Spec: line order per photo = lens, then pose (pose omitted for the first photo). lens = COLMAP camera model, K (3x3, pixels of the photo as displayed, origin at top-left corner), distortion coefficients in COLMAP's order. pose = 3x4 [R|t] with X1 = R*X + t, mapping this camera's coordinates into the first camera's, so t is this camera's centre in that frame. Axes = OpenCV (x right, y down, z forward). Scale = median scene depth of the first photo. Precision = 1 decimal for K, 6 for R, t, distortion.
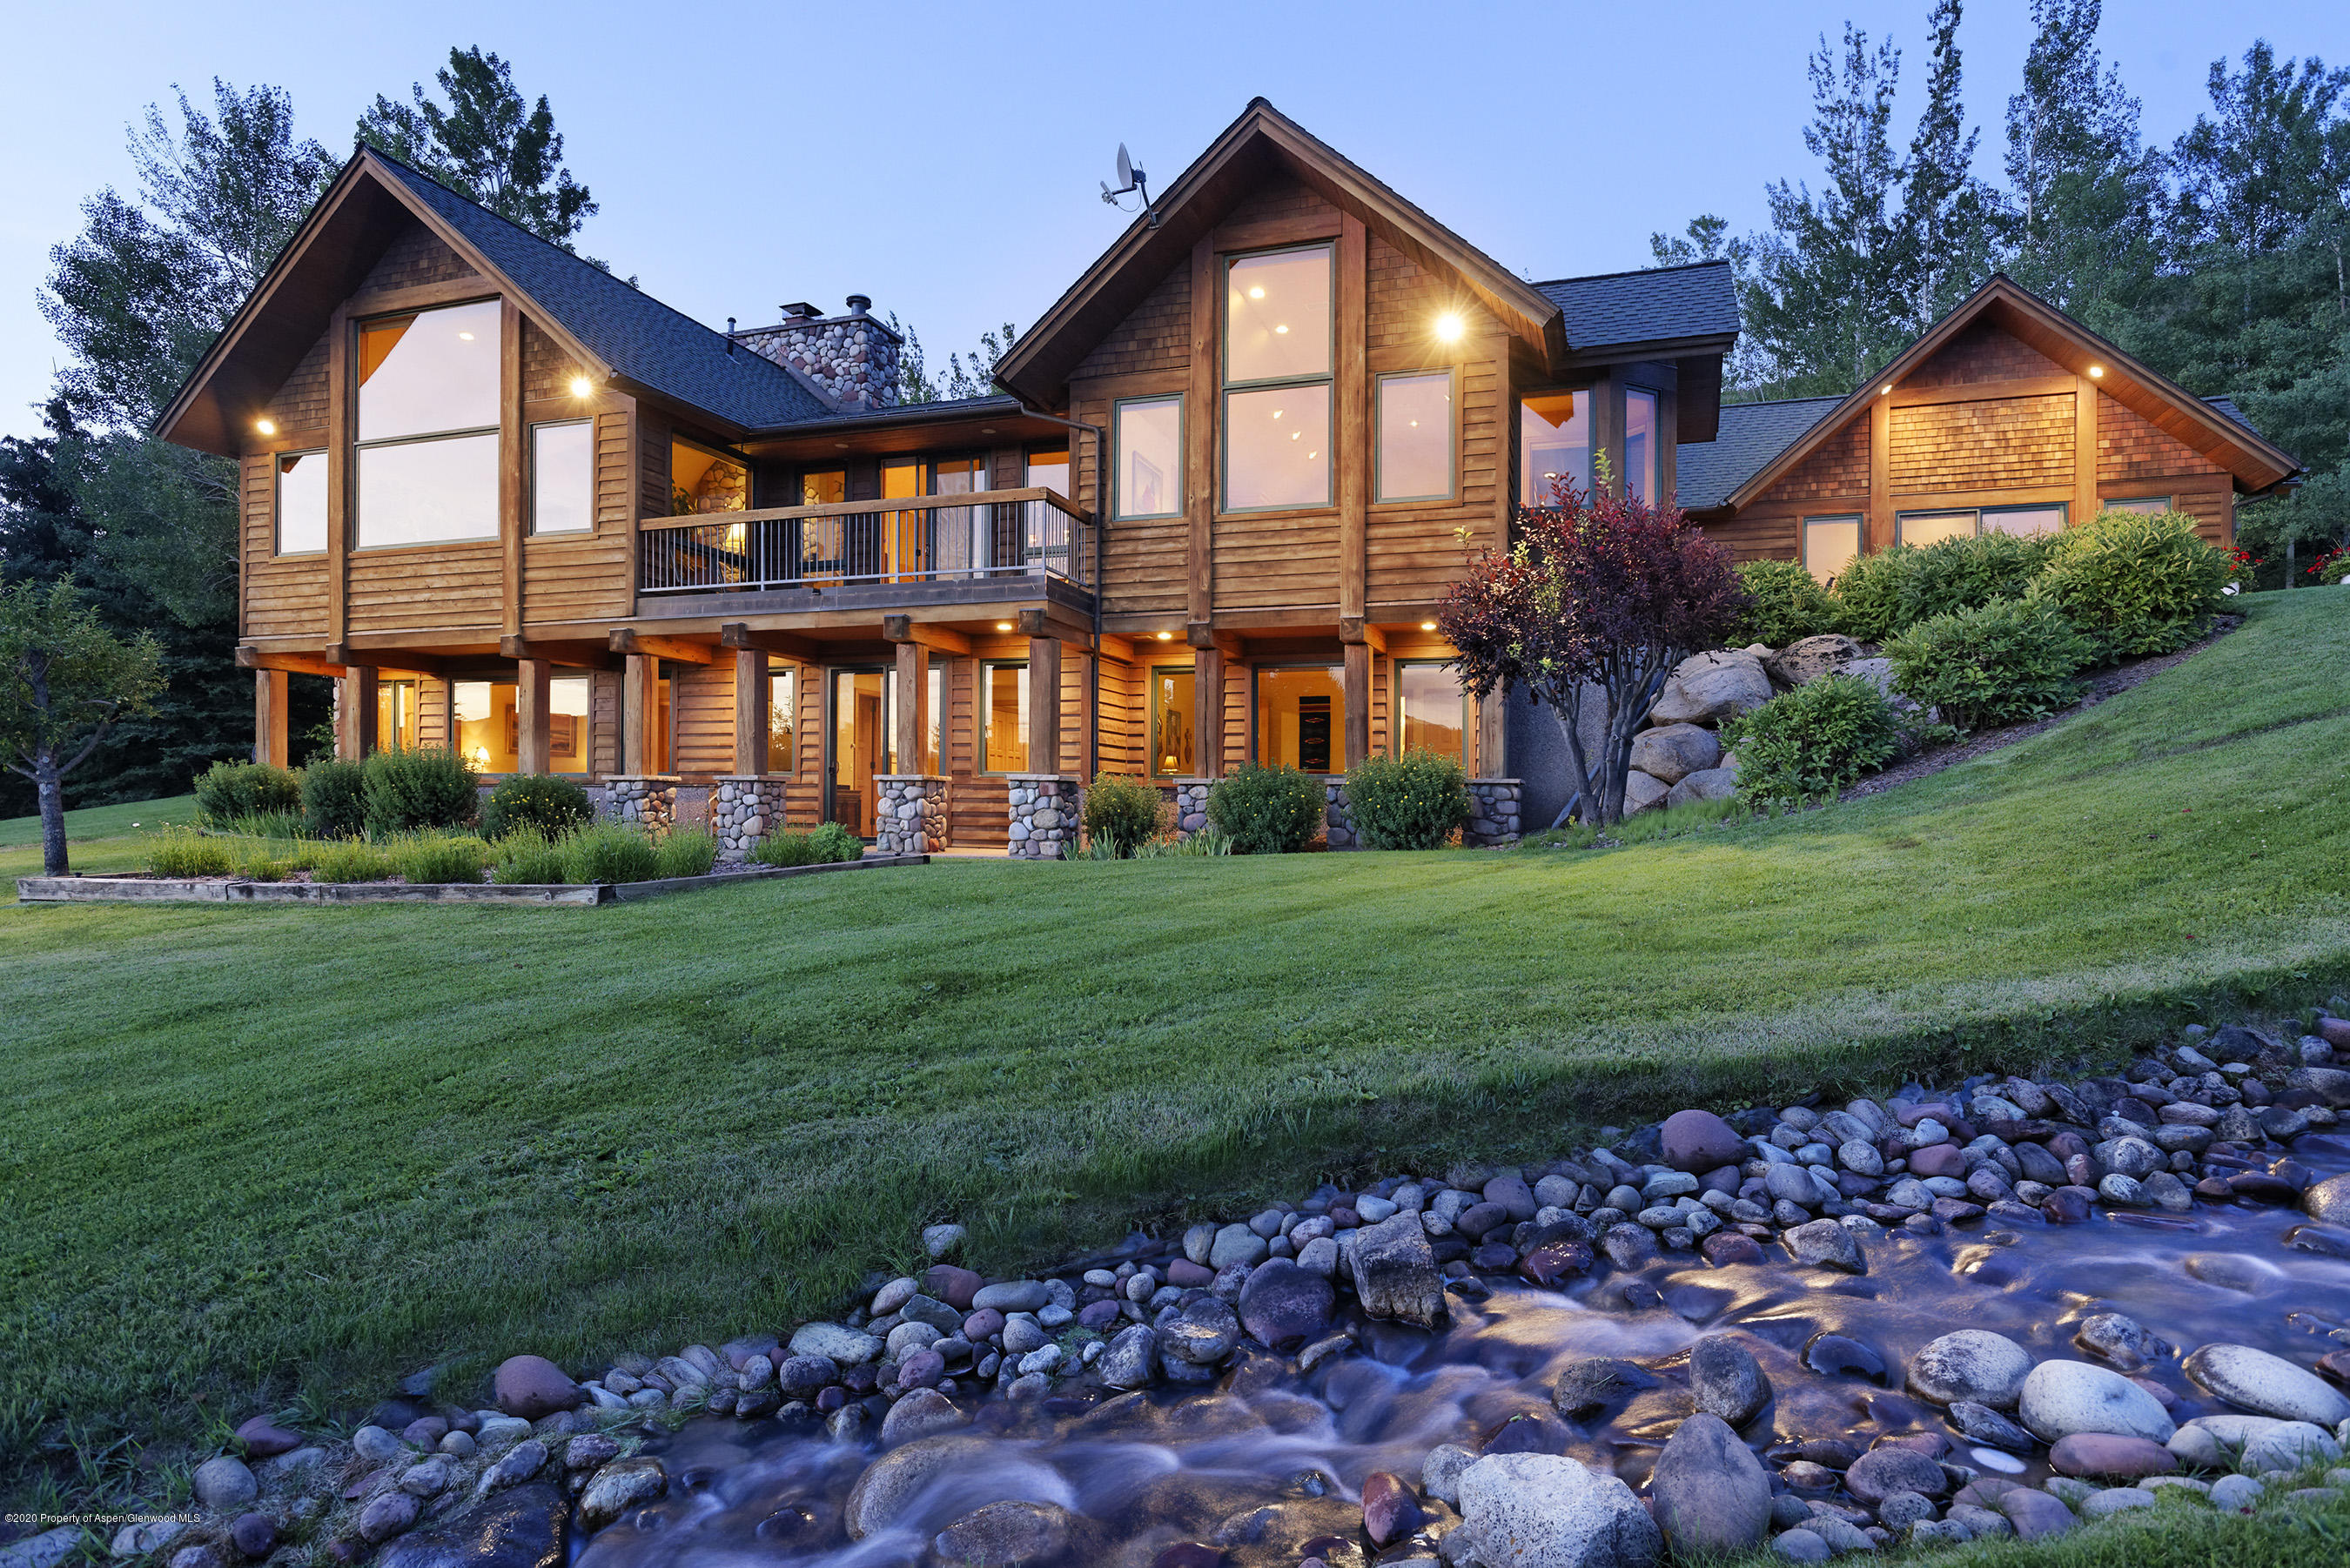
lens RADIAL K [[1303.7, 0, 1172.3], [0, 1303.7, 796.5], [0, 0, 1]] dist [-0.001456, -0.000708]
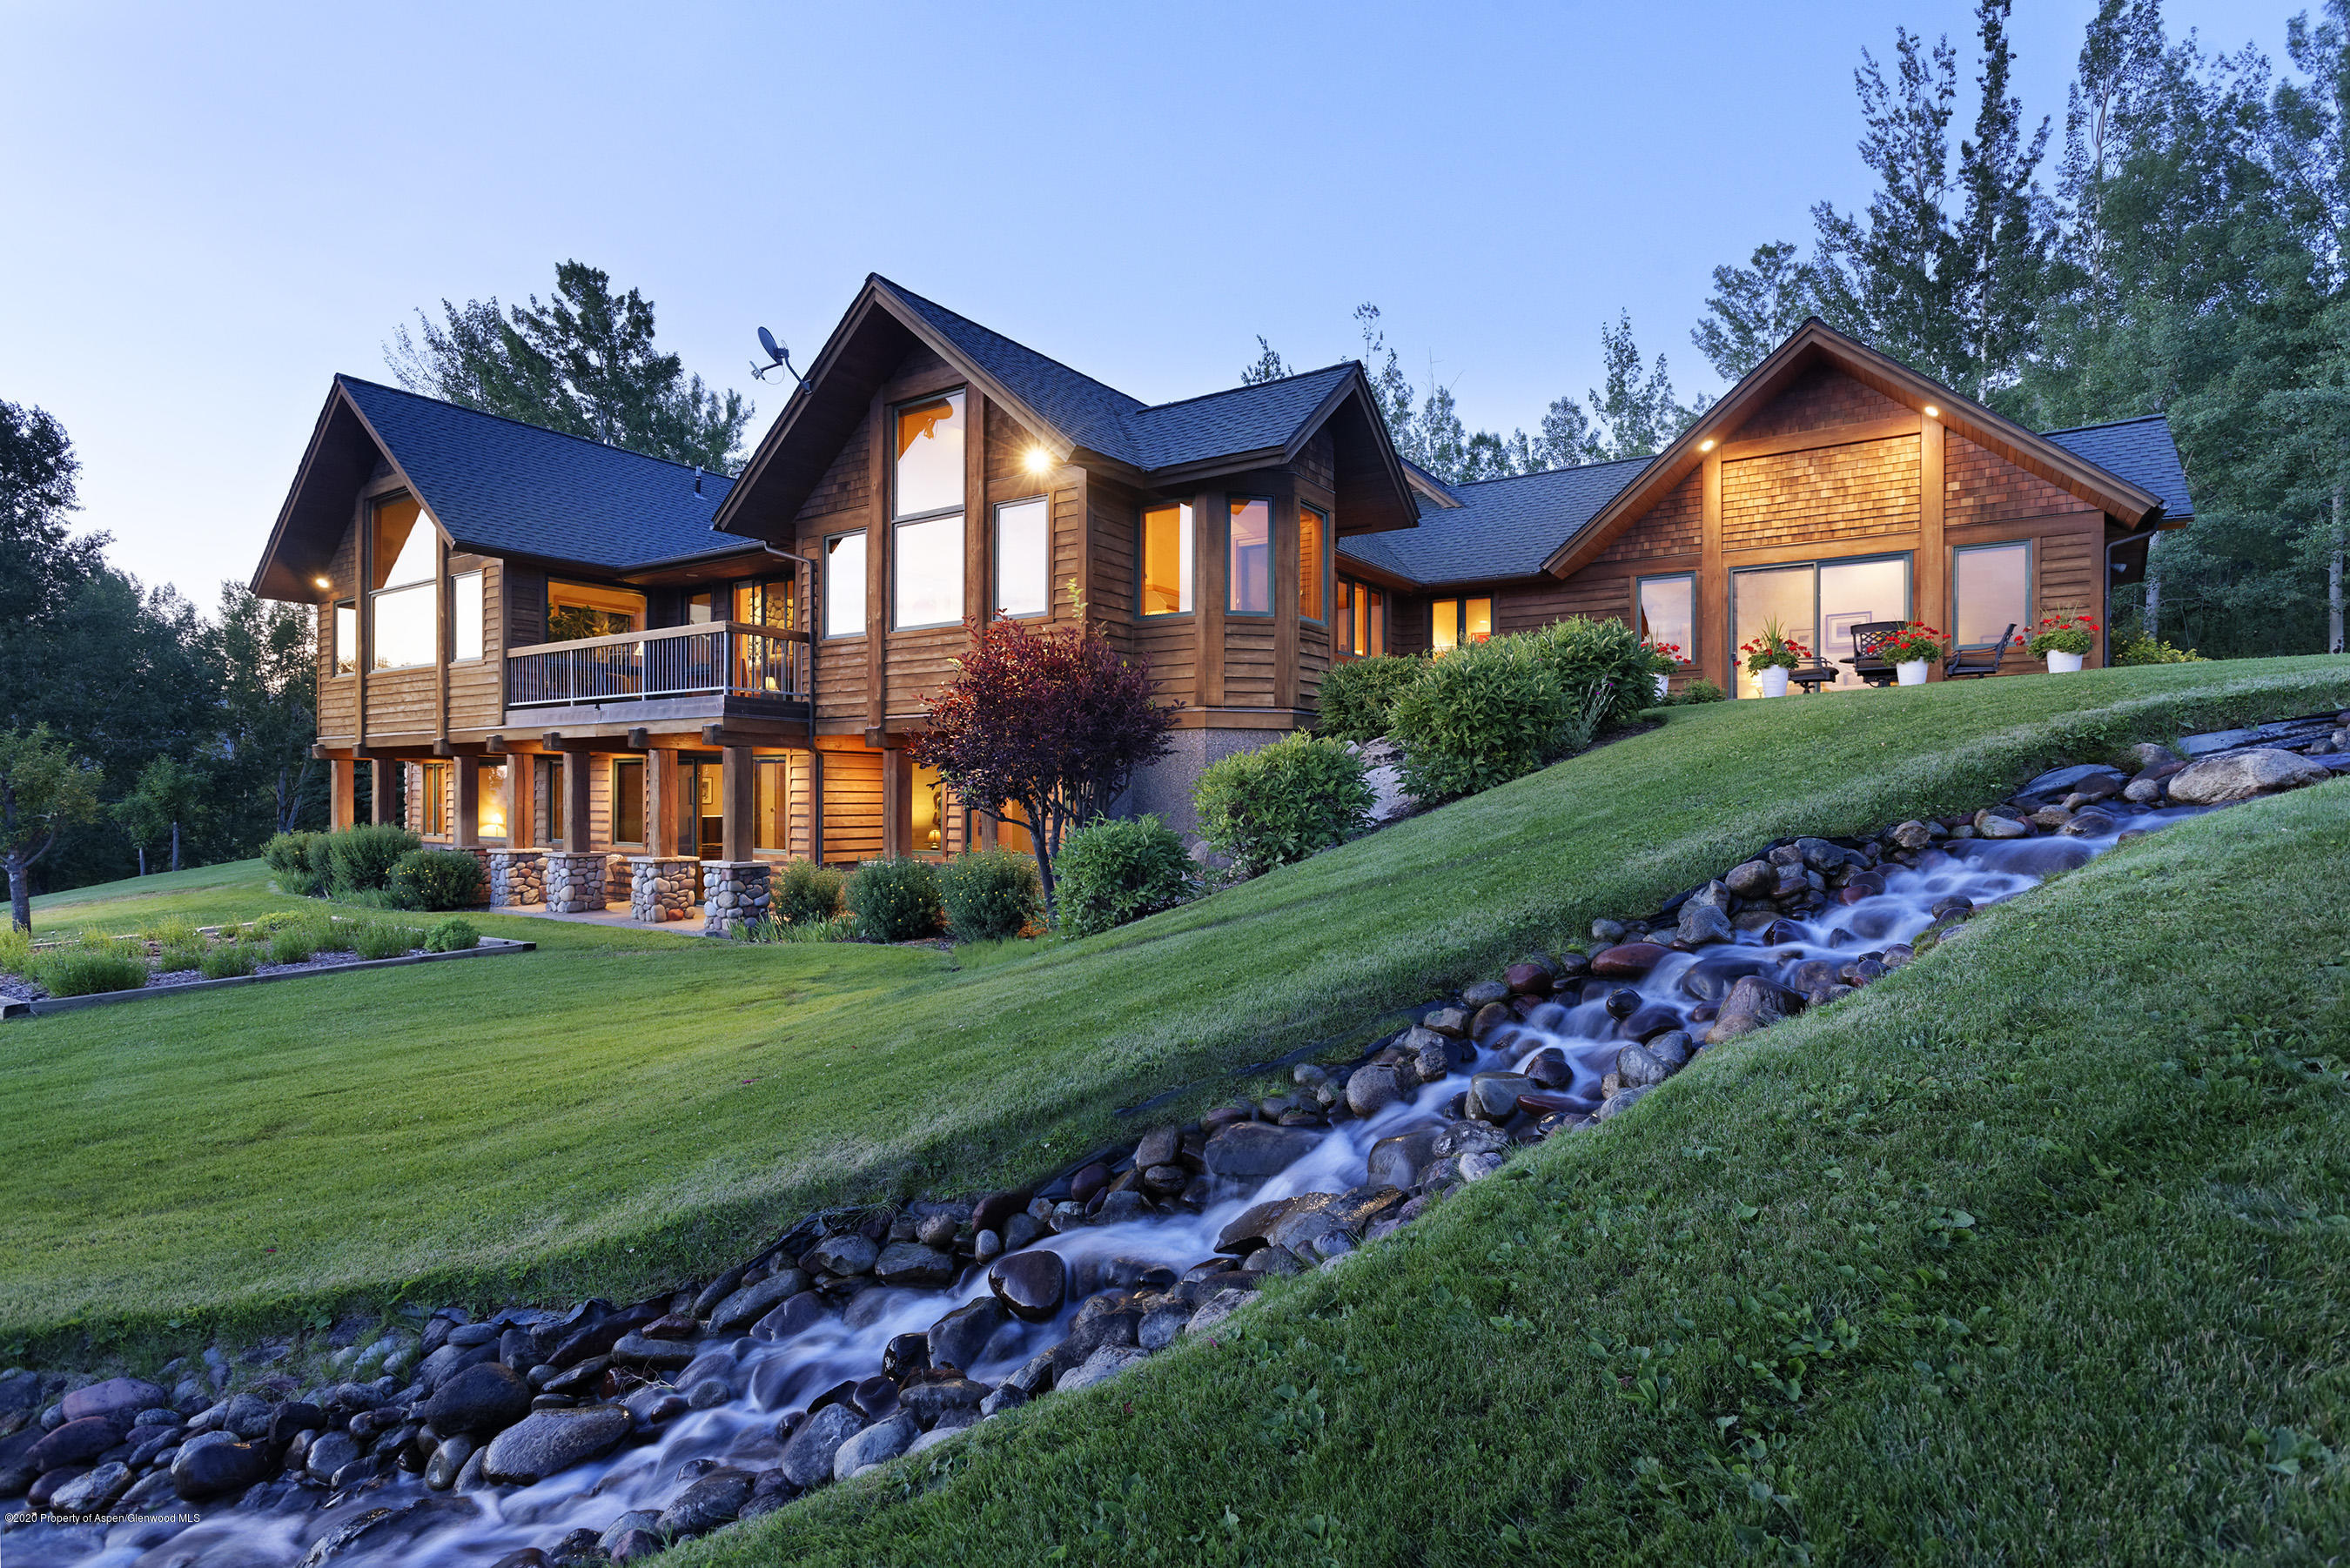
lens RADIAL K [[1128.3, 0, 1184.9], [0, 1128.3, 783.8], [0, 0, 1]] dist [0.007983, 0.000447]
pose [[0.965621, -0.002734, -0.259941, 0.402346], [0.002866, 0.999996, 0.000131, -0.061317], [0.259939, -0.000872, 0.965625, 0.079388]]
